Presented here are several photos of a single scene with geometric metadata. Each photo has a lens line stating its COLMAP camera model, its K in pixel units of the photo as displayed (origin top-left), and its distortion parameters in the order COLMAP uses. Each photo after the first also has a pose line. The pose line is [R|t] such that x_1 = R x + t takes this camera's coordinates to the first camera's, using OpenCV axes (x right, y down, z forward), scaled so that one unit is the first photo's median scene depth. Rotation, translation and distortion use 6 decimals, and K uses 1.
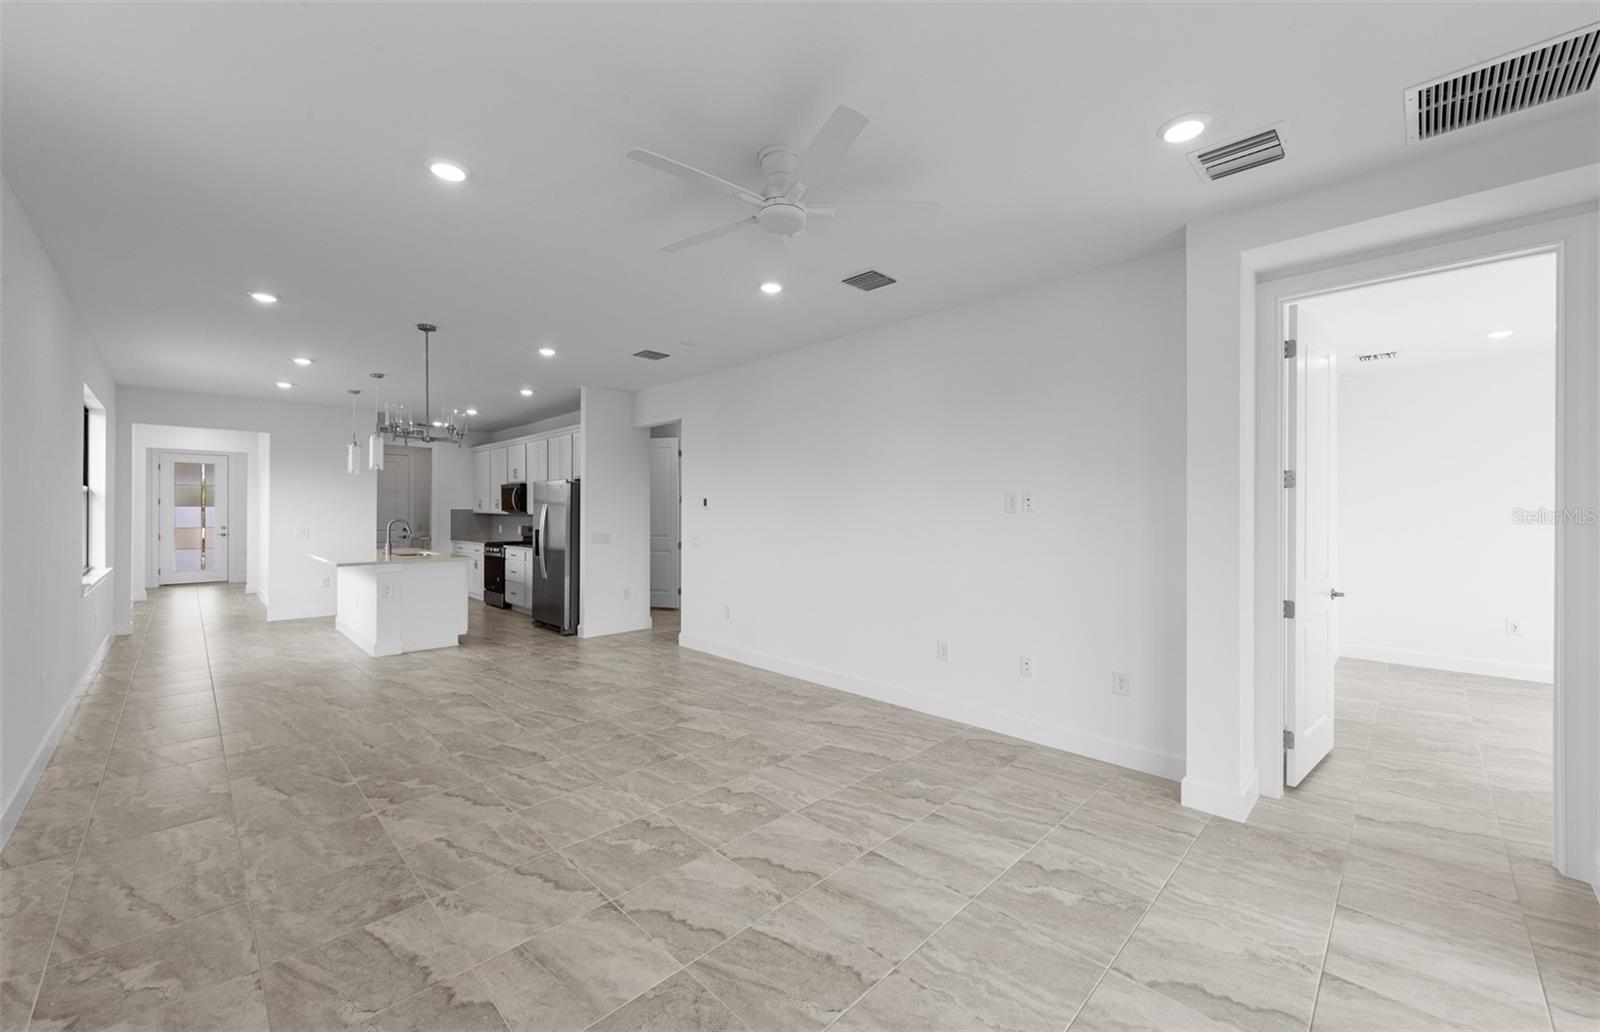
lens RADIAL K [[612.0, 0, 793.5], [0, 612.0, 510.1], [0, 0, 1]] dist [0.006176, -0.000004]
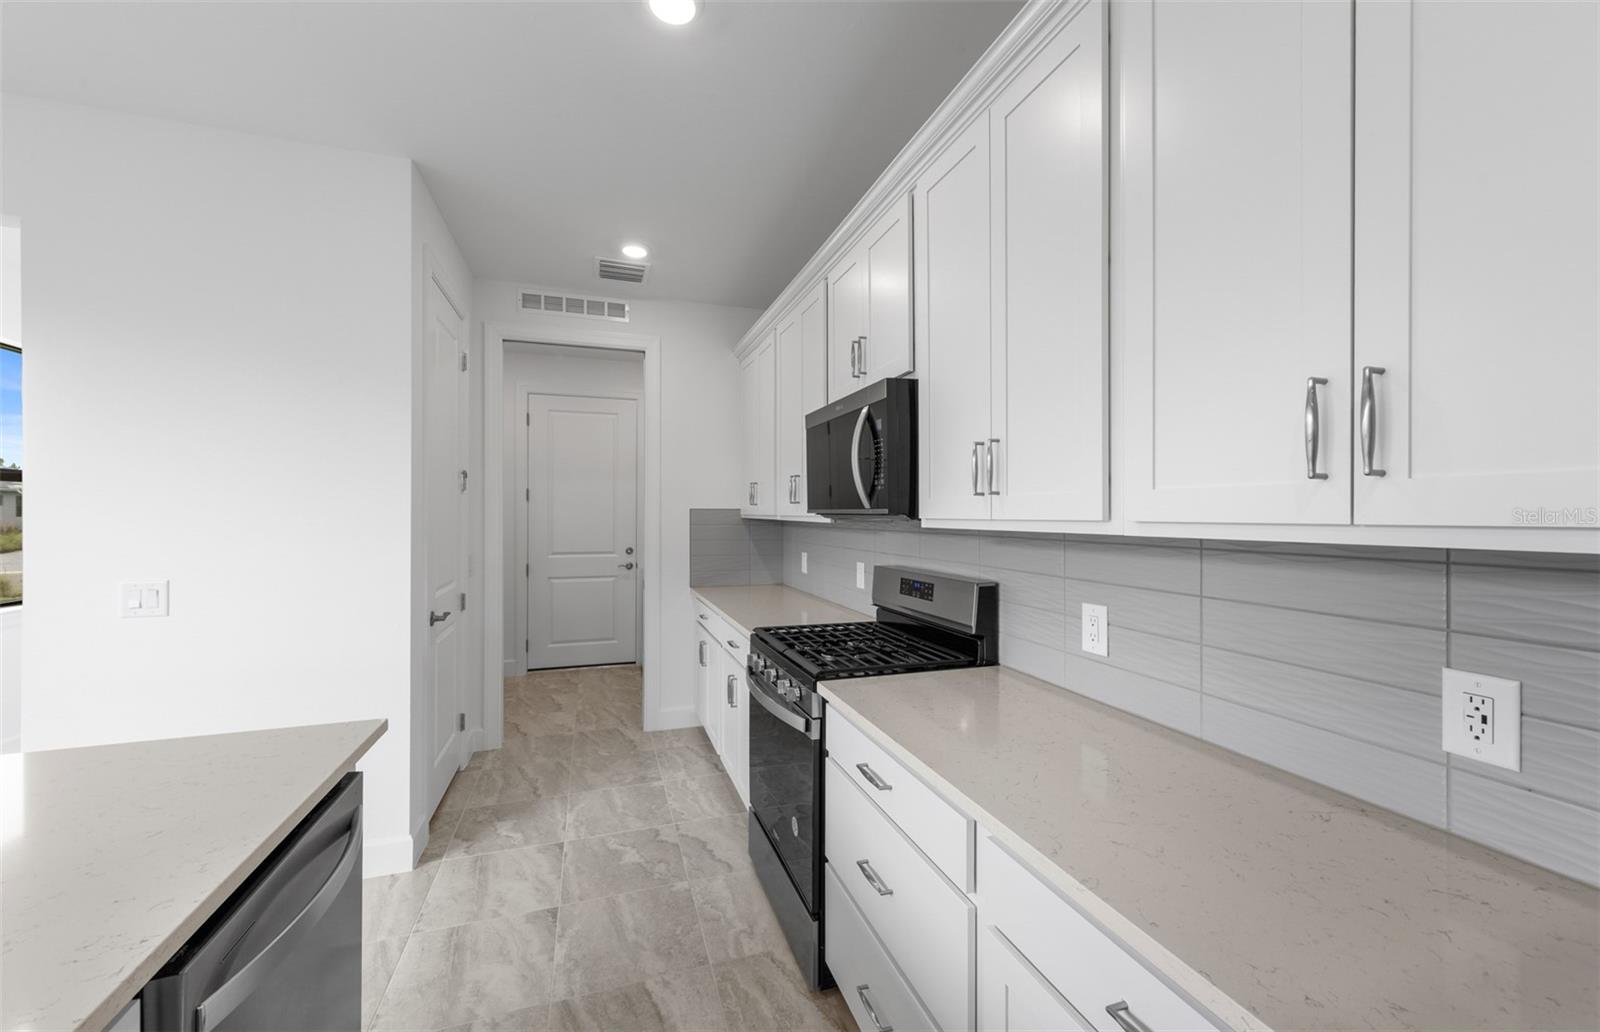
lens RADIAL K [[612.0, 0, 798.9], [0, 612.0, 512.0], [0, 0, 1]] dist [0.006176, -0.000004]
pose [[0.898134, -0.001863, -0.439717, -0.897729], [0.002503, 0.999996, 0.000875, 0.002471], [0.439714, -0.001887, 0.898136, 1.877997]]
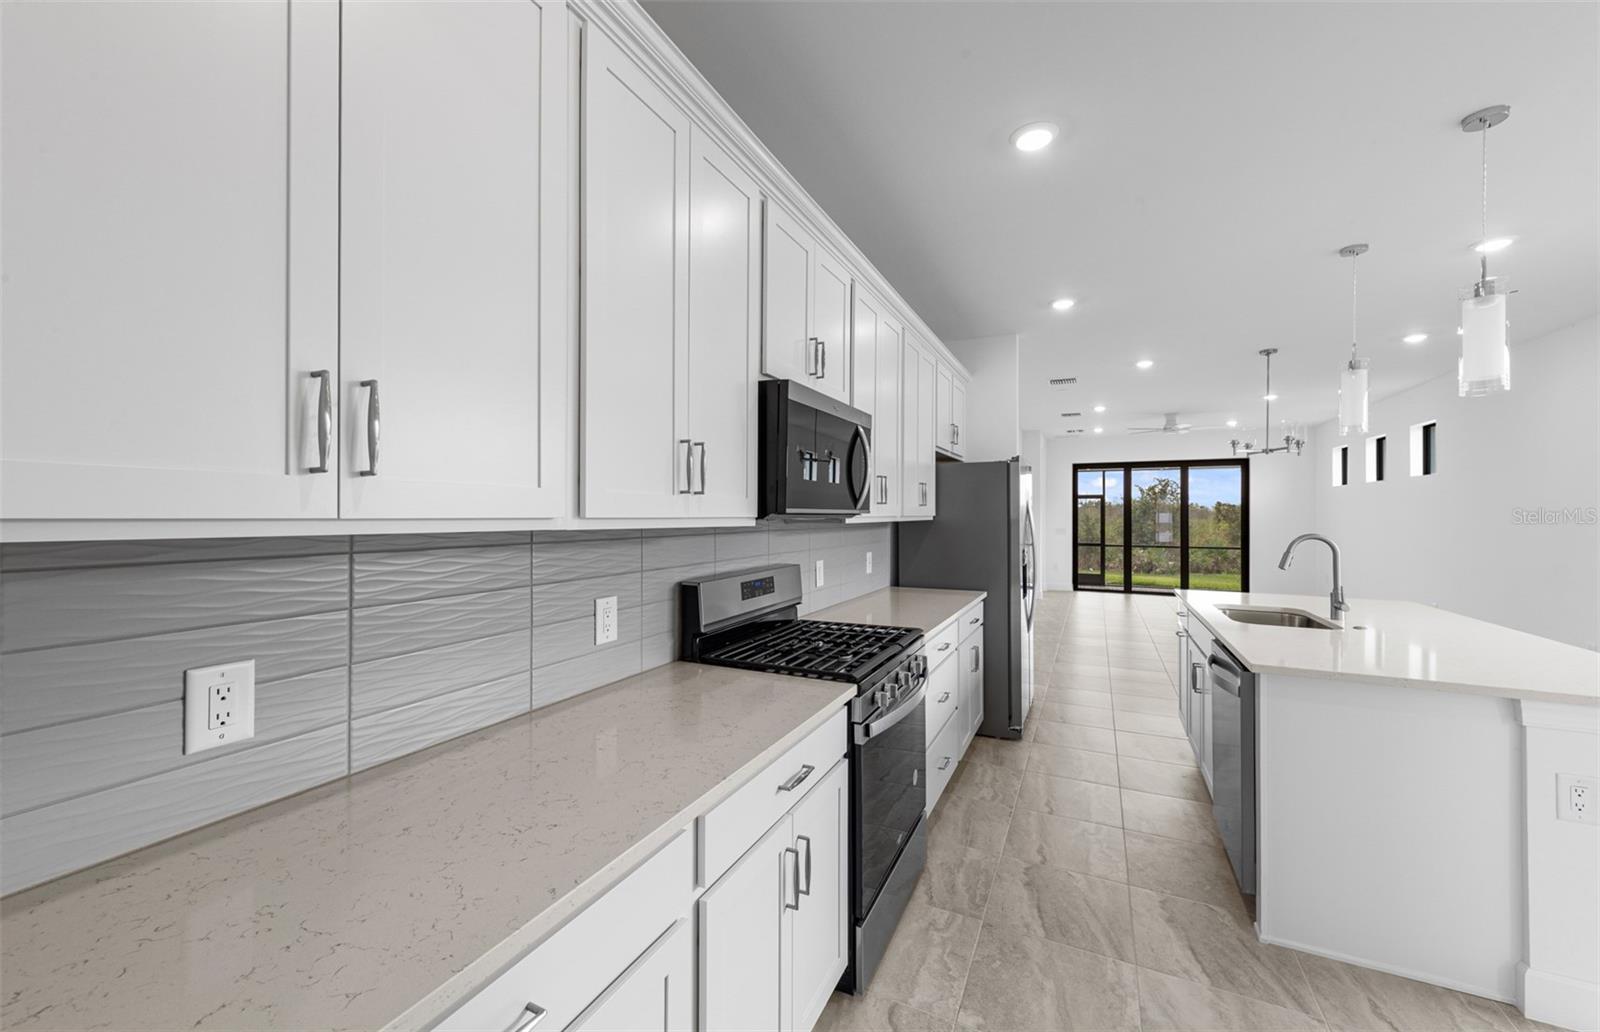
lens RADIAL K [[612.0, 0, 800.8], [0, 612.0, 514.7], [0, 0, 1]] dist [0.006176, -0.000004]
pose [[-0.337959, -0.004792, 0.941149, -1.653923], [-0.006970, 0.999972, 0.002589, 0.004516], [-0.941135, -0.005685, -0.337983, 2.645264]]
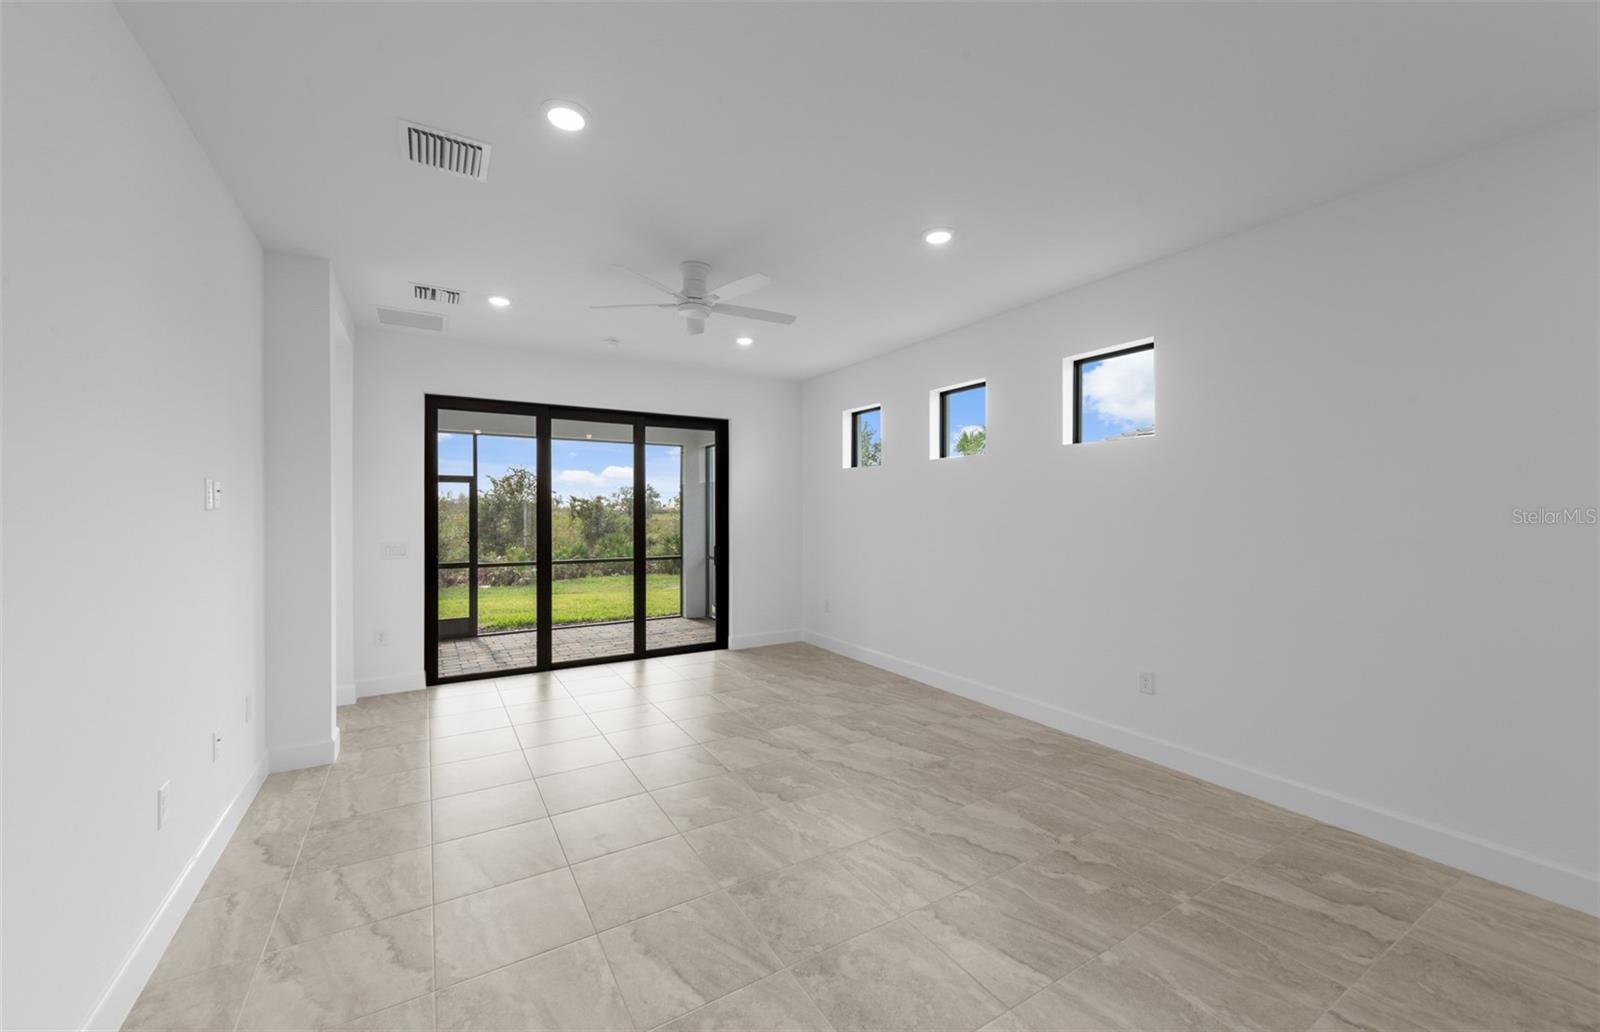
lens RADIAL K [[612.0, 0, 799.4], [0, 612.0, 509.0], [0, 0, 1]] dist [0.006176, -0.000004]
pose [[-0.973655, -0.002448, 0.228013, -0.374583], [-0.004187, 0.999966, -0.007143, 0.002982], [-0.227987, -0.007910, -0.973632, 1.485195]]
